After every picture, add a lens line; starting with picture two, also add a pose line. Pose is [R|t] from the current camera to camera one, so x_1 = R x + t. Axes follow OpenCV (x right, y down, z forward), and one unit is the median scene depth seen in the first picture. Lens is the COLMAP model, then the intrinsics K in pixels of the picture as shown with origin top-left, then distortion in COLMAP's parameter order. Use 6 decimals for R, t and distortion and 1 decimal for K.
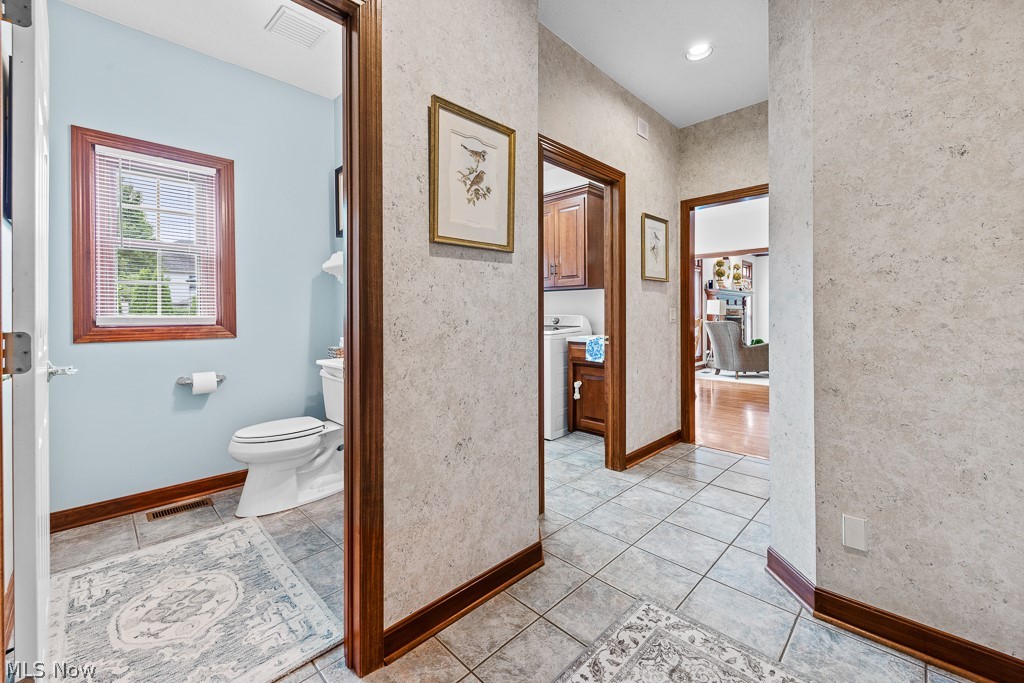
lens RADIAL K [[411.9, 0, 511.4], [0, 411.9, 314.9], [0, 0, 1]] dist [0.002332, -0.000612]
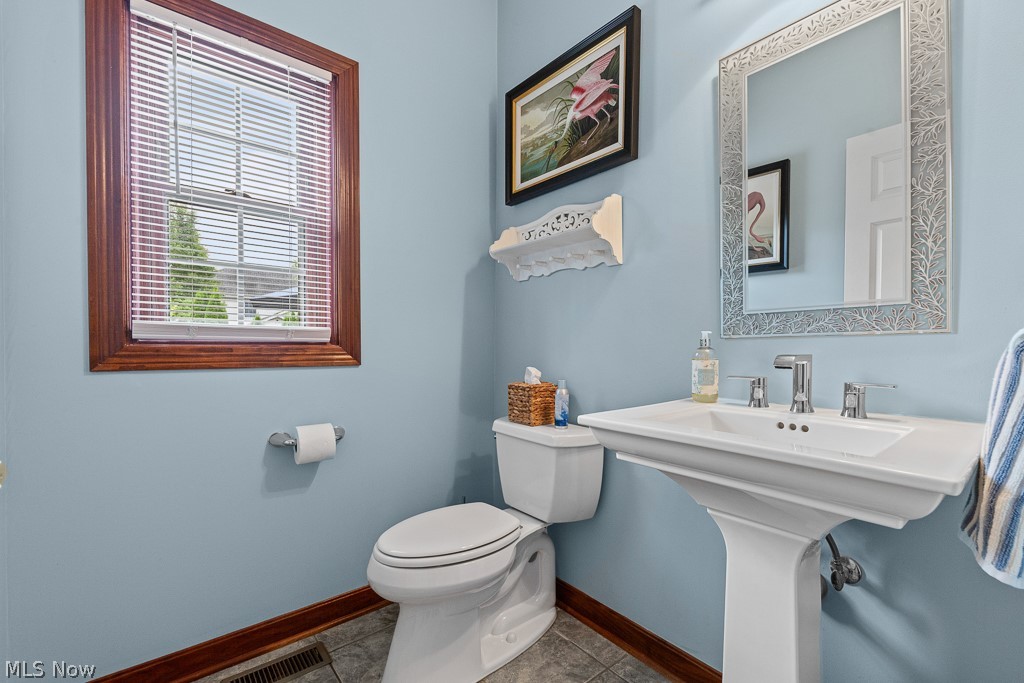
lens RADIAL K [[411.9, 0, 520.4], [0, 411.9, 352.3], [0, 0, 1]] dist [0.002332, -0.000612]
pose [[0.998655, 0.010005, -0.050869, -0.430971], [-0.009426, 0.999888, 0.011610, 0.029373], [0.050979, -0.011115, 0.998638, 0.444207]]
